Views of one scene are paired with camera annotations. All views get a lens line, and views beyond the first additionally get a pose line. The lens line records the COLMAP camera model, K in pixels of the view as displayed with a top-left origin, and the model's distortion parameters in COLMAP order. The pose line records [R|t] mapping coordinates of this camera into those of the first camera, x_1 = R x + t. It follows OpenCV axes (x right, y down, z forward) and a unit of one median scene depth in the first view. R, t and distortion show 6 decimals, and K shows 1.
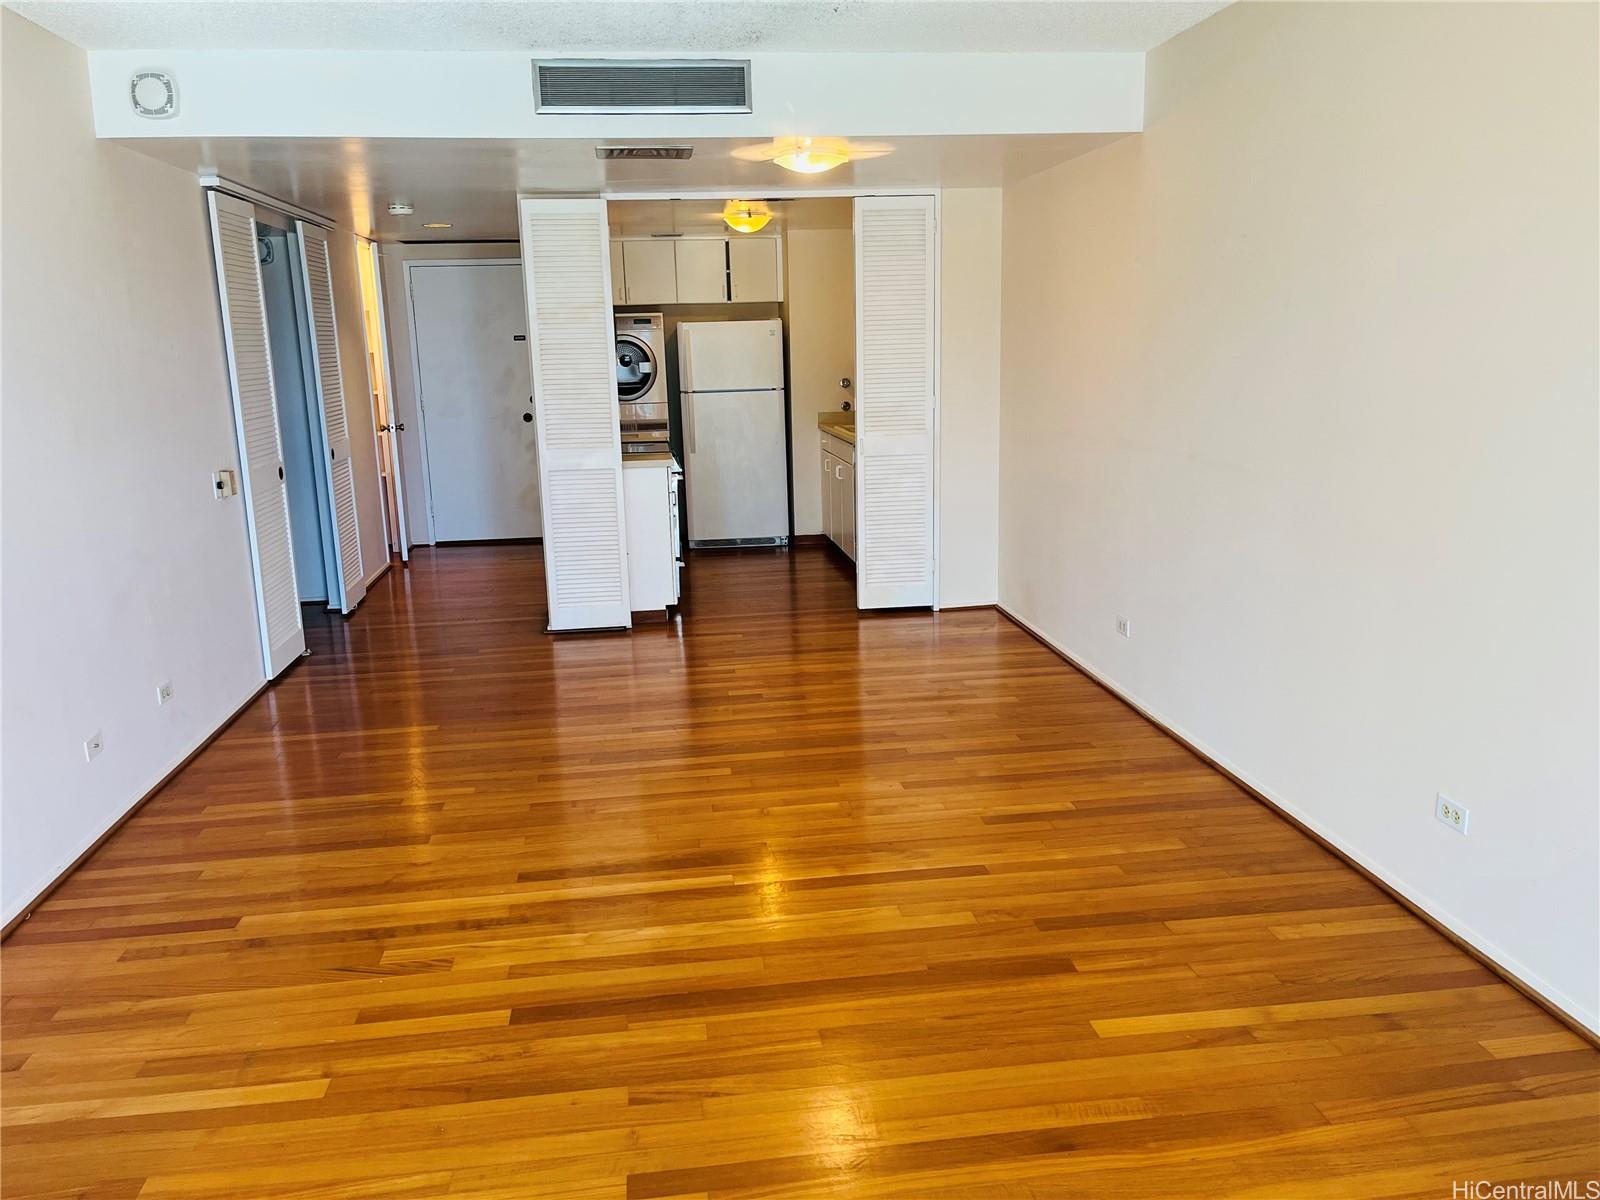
lens RADIAL K [[1221.4, 0, 803.2], [0, 1221.4, 611.0], [0, 0, 1]] dist [0.035897, -0.008472]
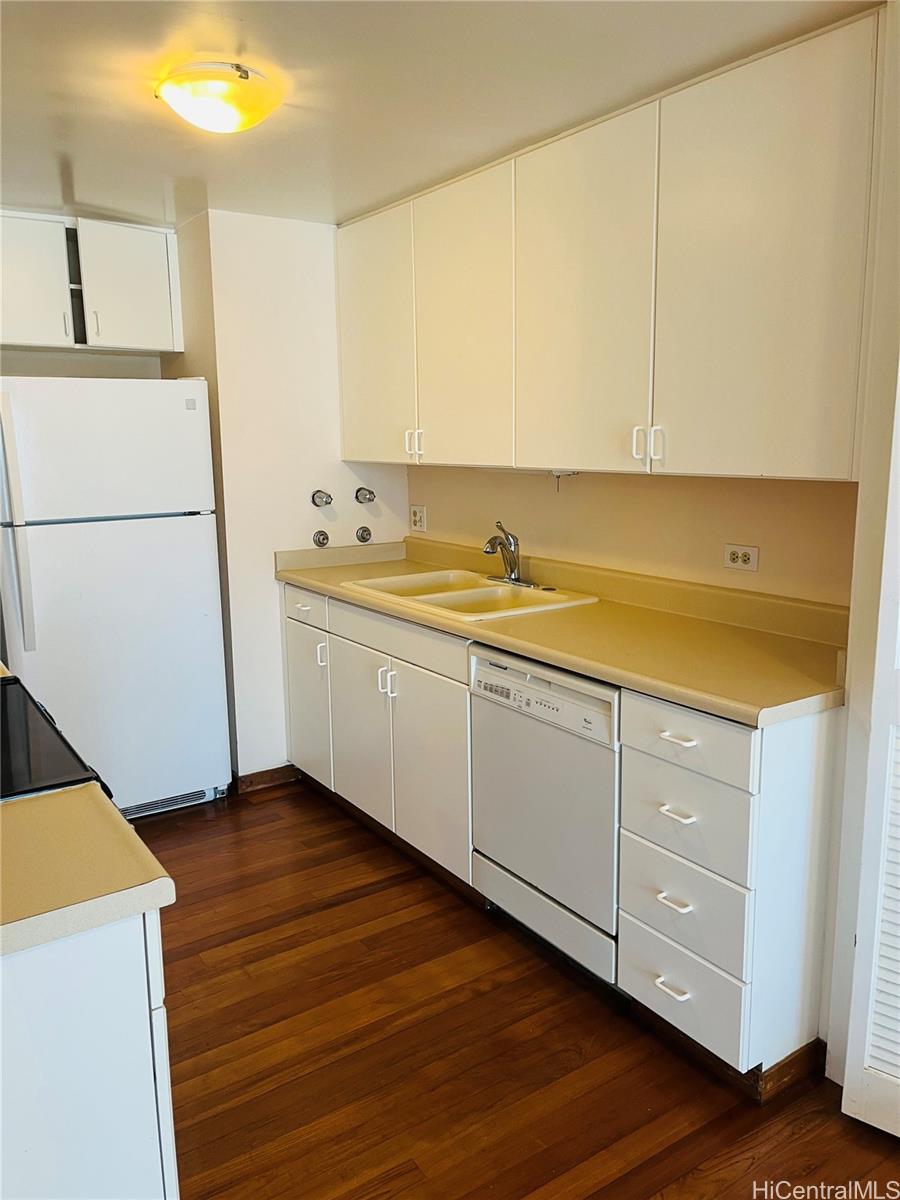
lens RADIAL K [[916.1, 0, 449.8], [0, 916.1, 586.8], [0, 0, 1]] dist [0.035897, -0.008472]
pose [[0.897673, -0.062088, 0.436266, -0.097712], [0.089876, 0.995010, -0.043324, -0.122253], [-0.431399, 0.078100, 0.898774, 0.597980]]
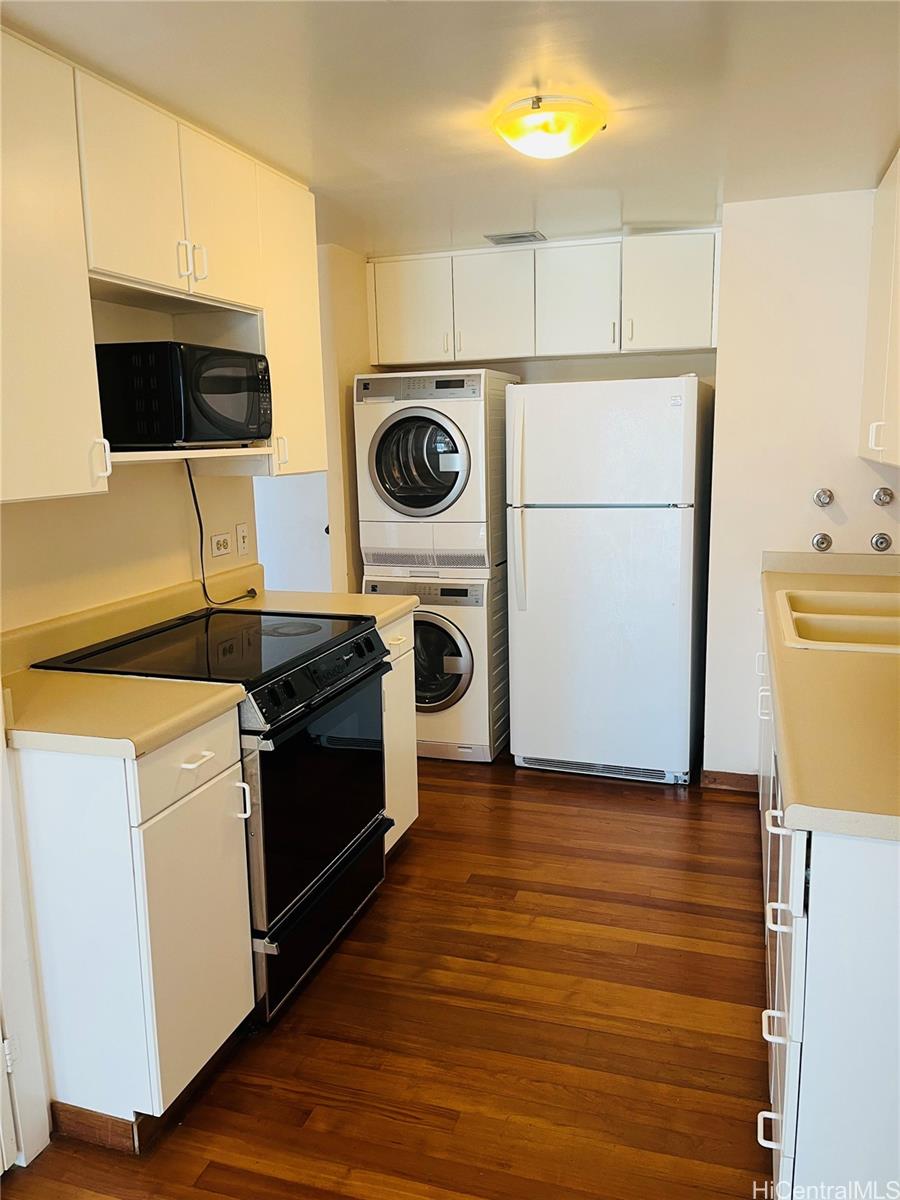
lens RADIAL K [[916.1, 0, 449.7], [0, 916.1, 591.4], [0, 0, 1]] dist [0.035897, -0.008472]
pose [[0.900226, 0.078392, -0.428308, 0.061801], [-0.096484, 0.995120, -0.020658, -0.124508], [0.424598, 0.059921, 0.903397, 0.587864]]
